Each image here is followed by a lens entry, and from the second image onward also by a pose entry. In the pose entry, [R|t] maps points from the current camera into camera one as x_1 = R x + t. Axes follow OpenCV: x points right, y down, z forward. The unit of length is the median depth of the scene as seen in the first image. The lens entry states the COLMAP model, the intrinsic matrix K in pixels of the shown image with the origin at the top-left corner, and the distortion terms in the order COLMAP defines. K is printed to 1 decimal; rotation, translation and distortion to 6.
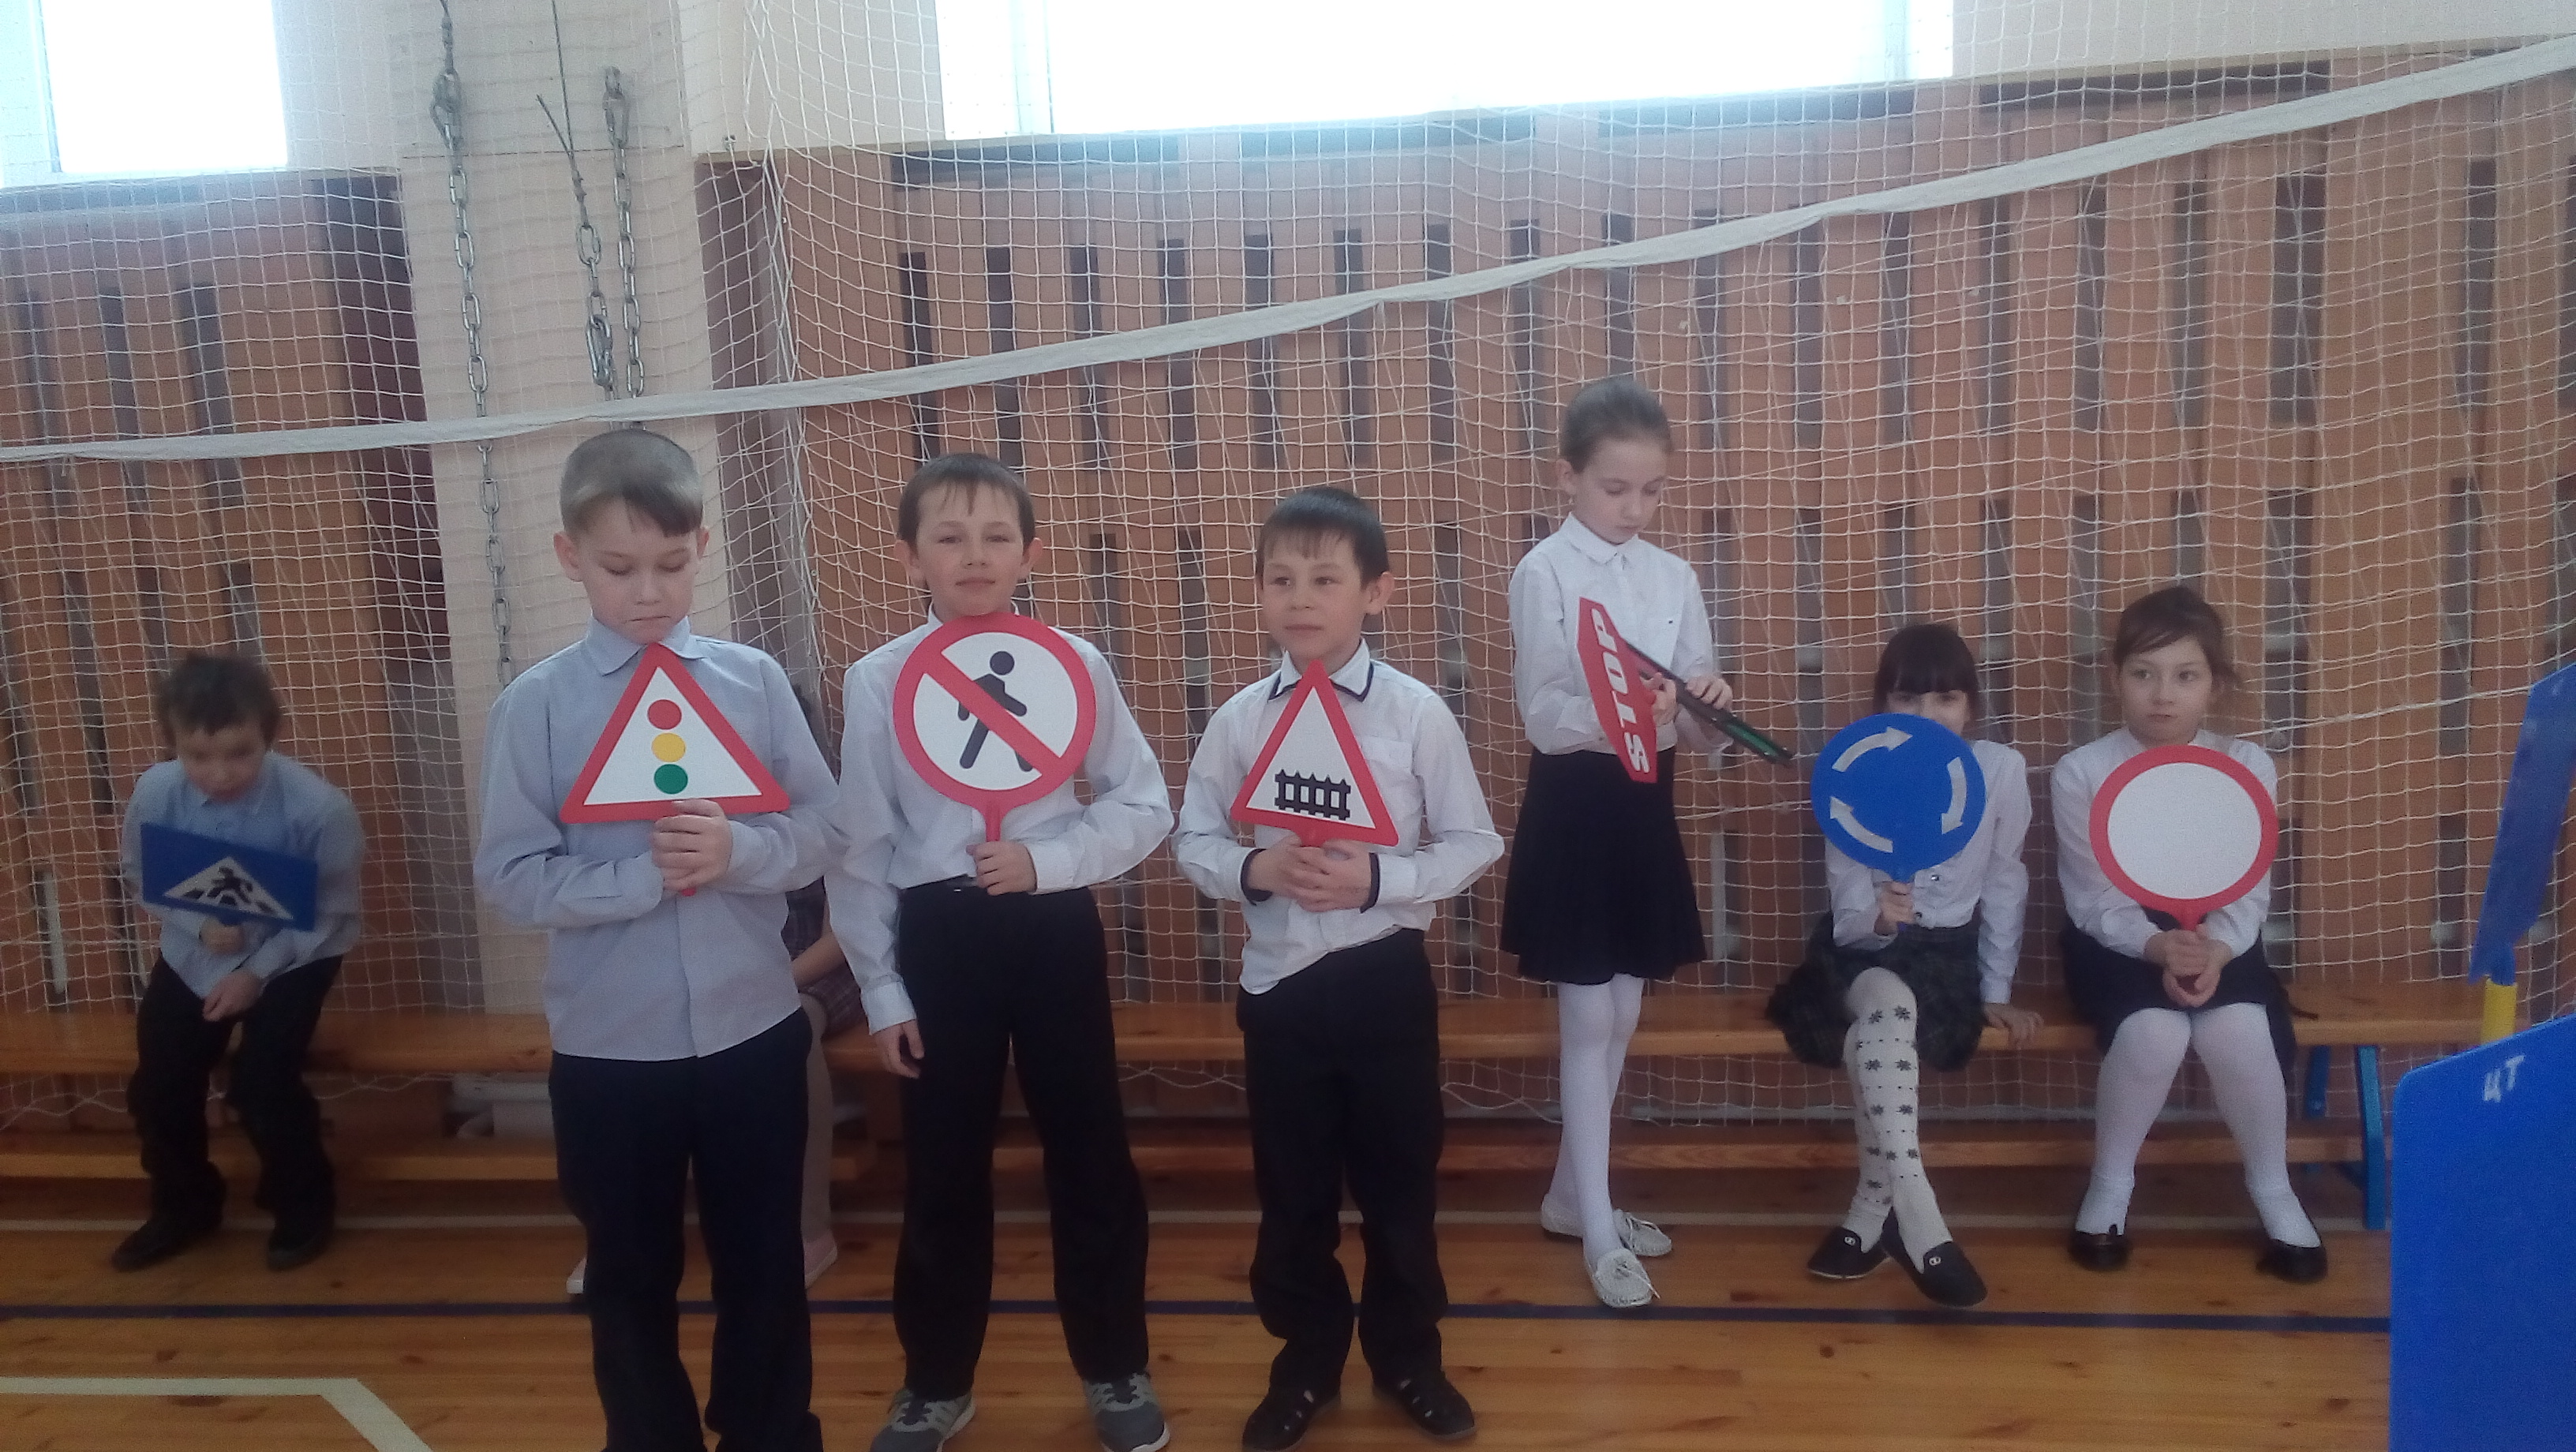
lens RADIAL K [[2296.9, 0, 1273.8], [0, 2296.9, 687.7], [0, 0, 1]] dist [0.059016, -0.029819]
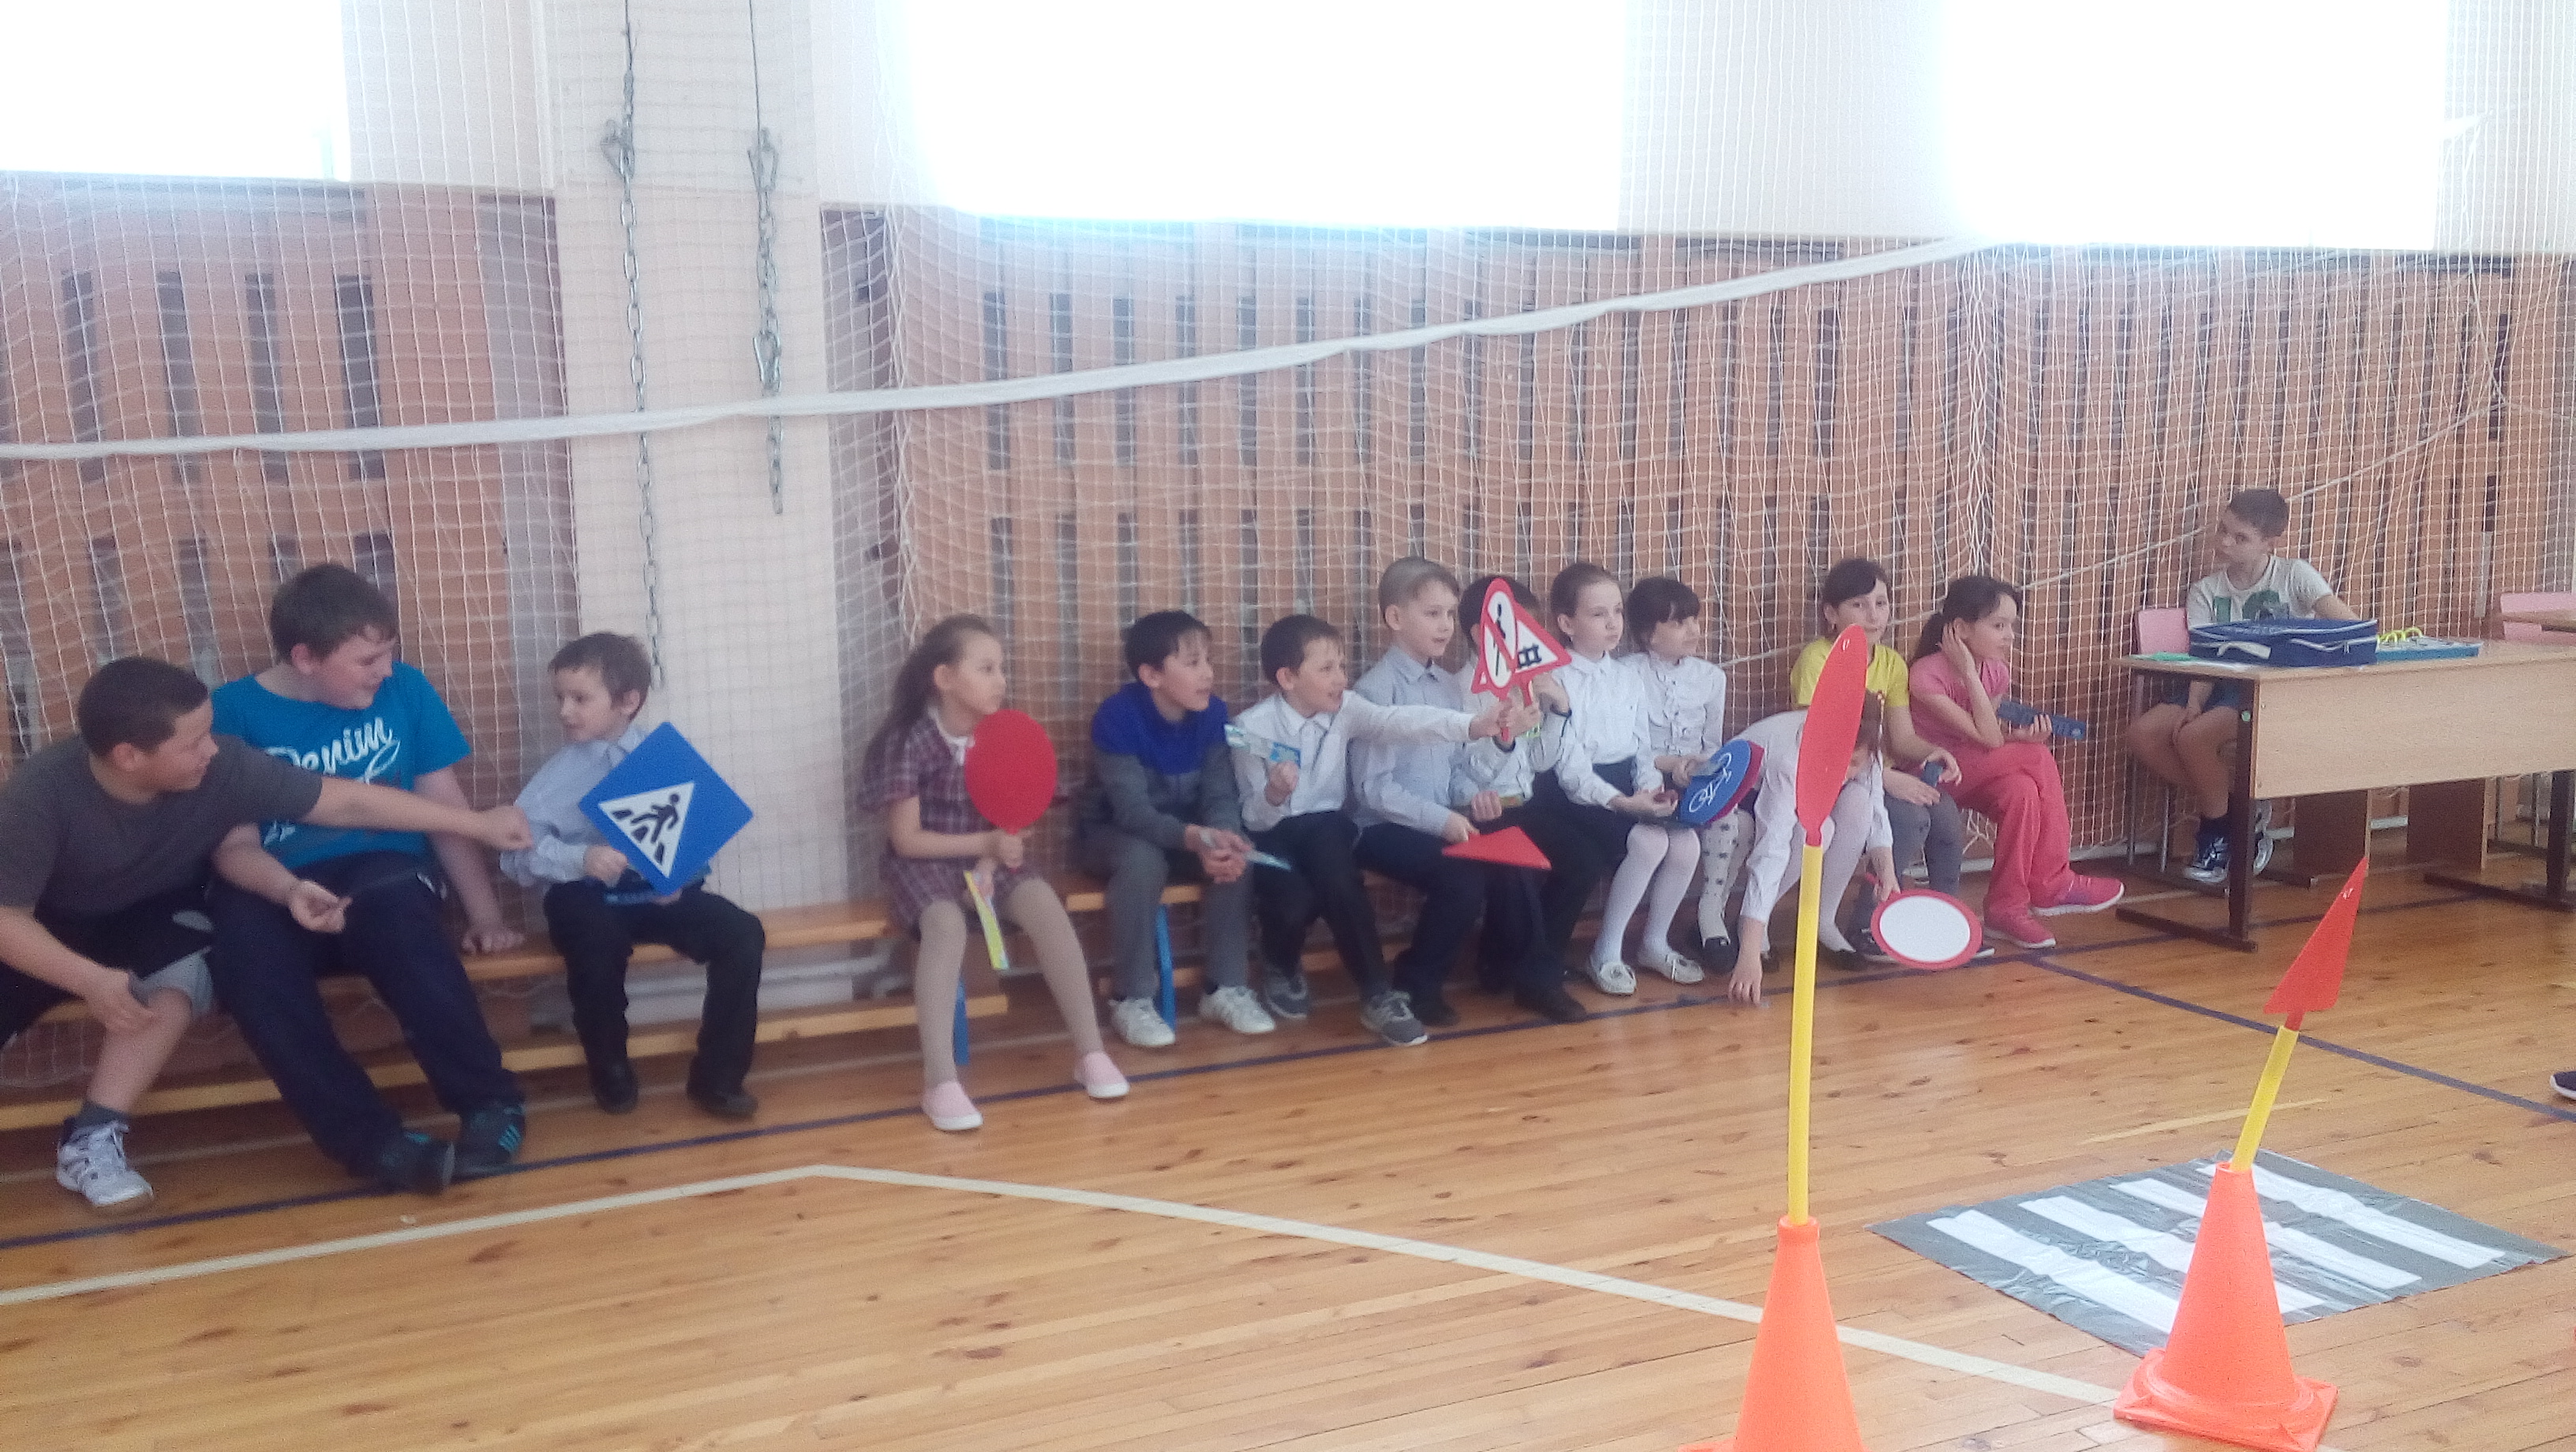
lens RADIAL K [[2096.2, 0, 1284.8], [0, 2096.2, 723.1], [0, 0, 1]] dist [0.014411, 0.002672]
pose [[0.854074, -0.036924, 0.518840, -0.629908], [0.037985, 0.999241, 0.008584, 0.047614], [-0.518763, 0.012376, 0.854828, -0.084653]]
